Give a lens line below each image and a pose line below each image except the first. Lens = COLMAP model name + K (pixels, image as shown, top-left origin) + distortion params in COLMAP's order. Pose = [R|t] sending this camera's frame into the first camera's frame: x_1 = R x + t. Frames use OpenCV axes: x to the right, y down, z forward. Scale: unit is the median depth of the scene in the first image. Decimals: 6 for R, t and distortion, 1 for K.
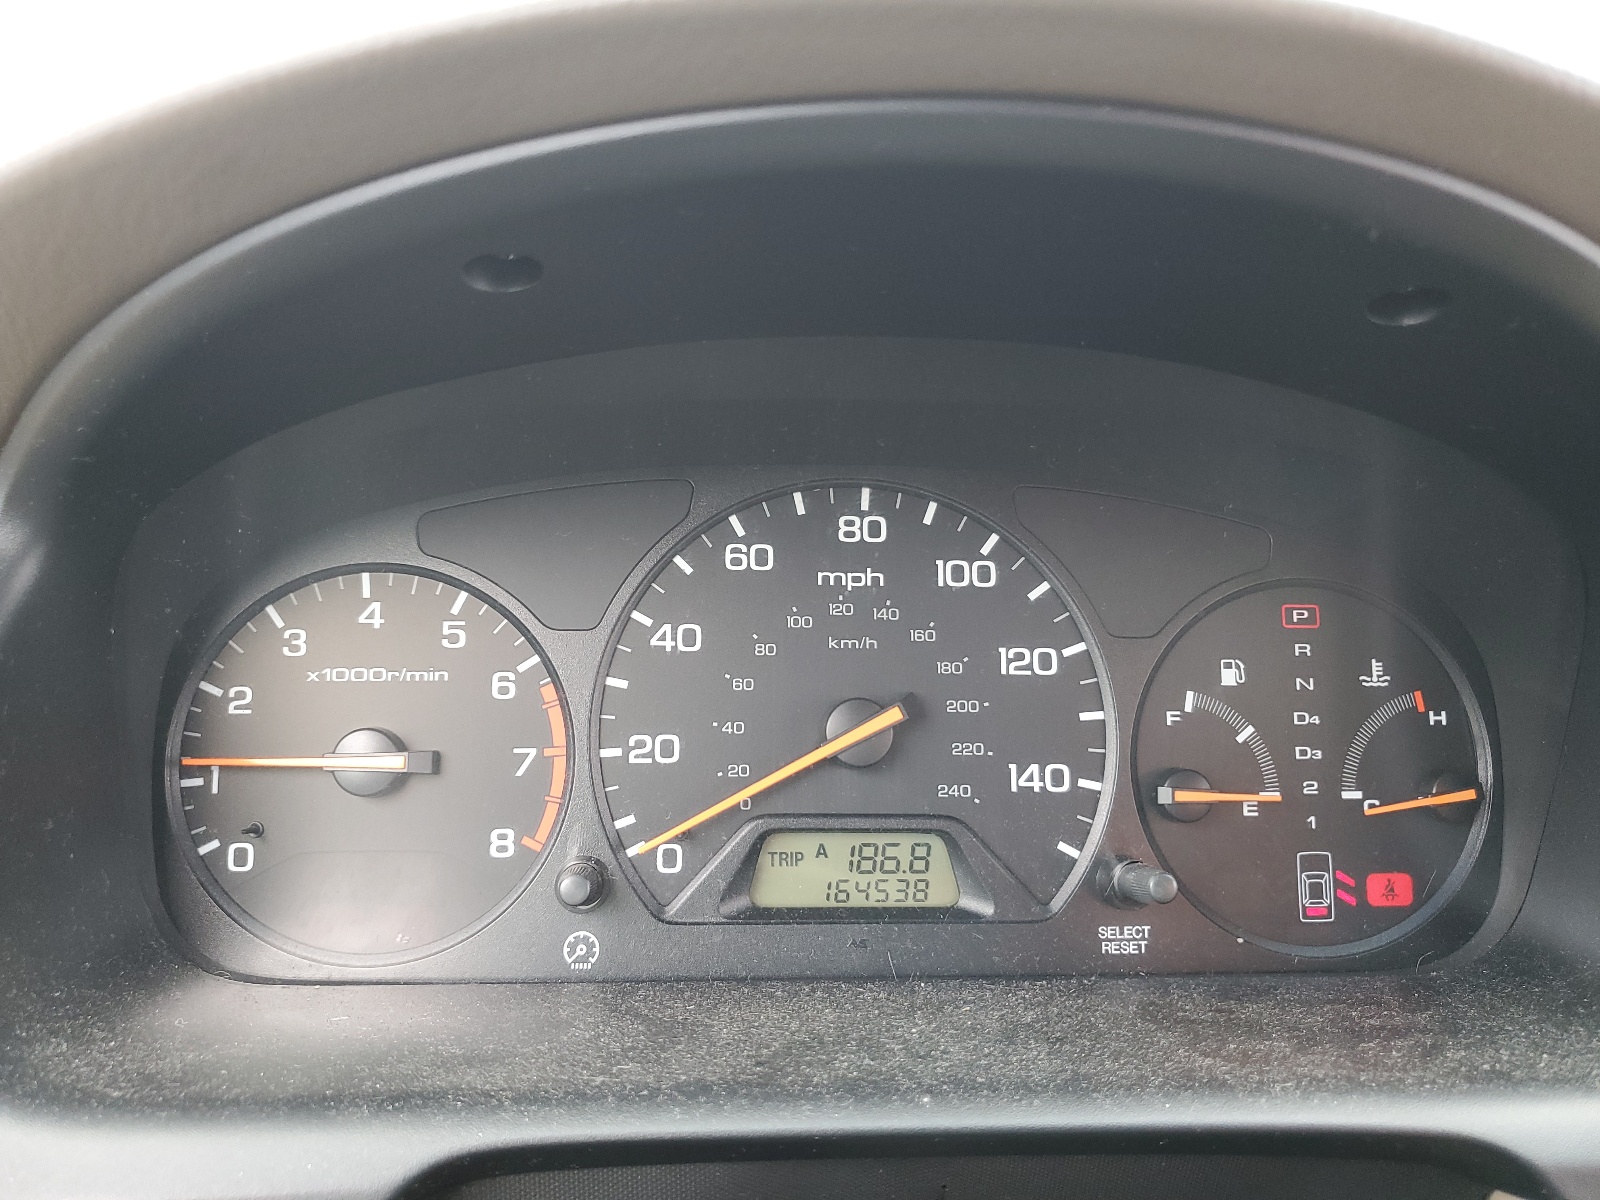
lens RADIAL K [[1215.3, 0, 798.5], [0, 1215.3, 602.2], [0, 0, 1]] dist [-0.003681, -0.001218]
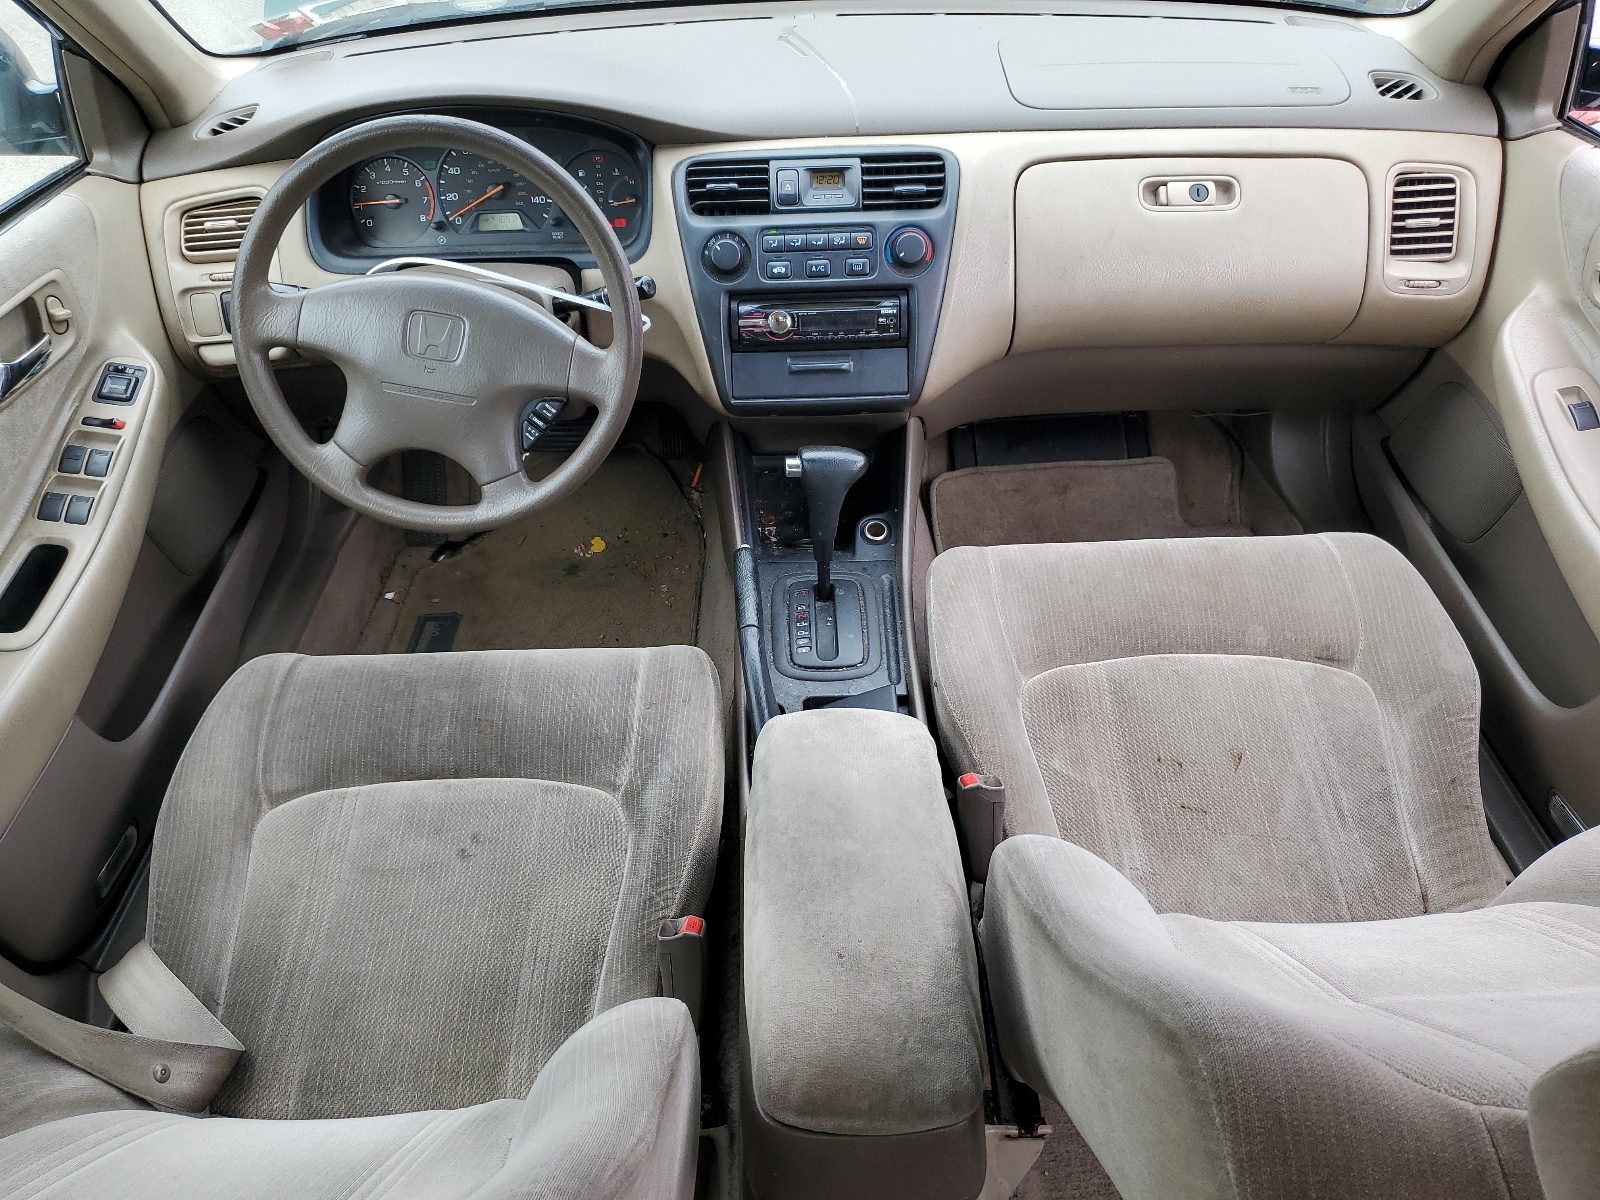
lens RADIAL K [[1215.3, 0, 798.4], [0, 1215.3, 597.1], [0, 0, 1]] dist [-0.003681, -0.001218]
pose [[0.997626, -0.017801, -0.066525, 1.473986], [0.043572, 0.911231, 0.409585, -0.324898], [0.053329, -0.411512, 0.909843, -3.758951]]
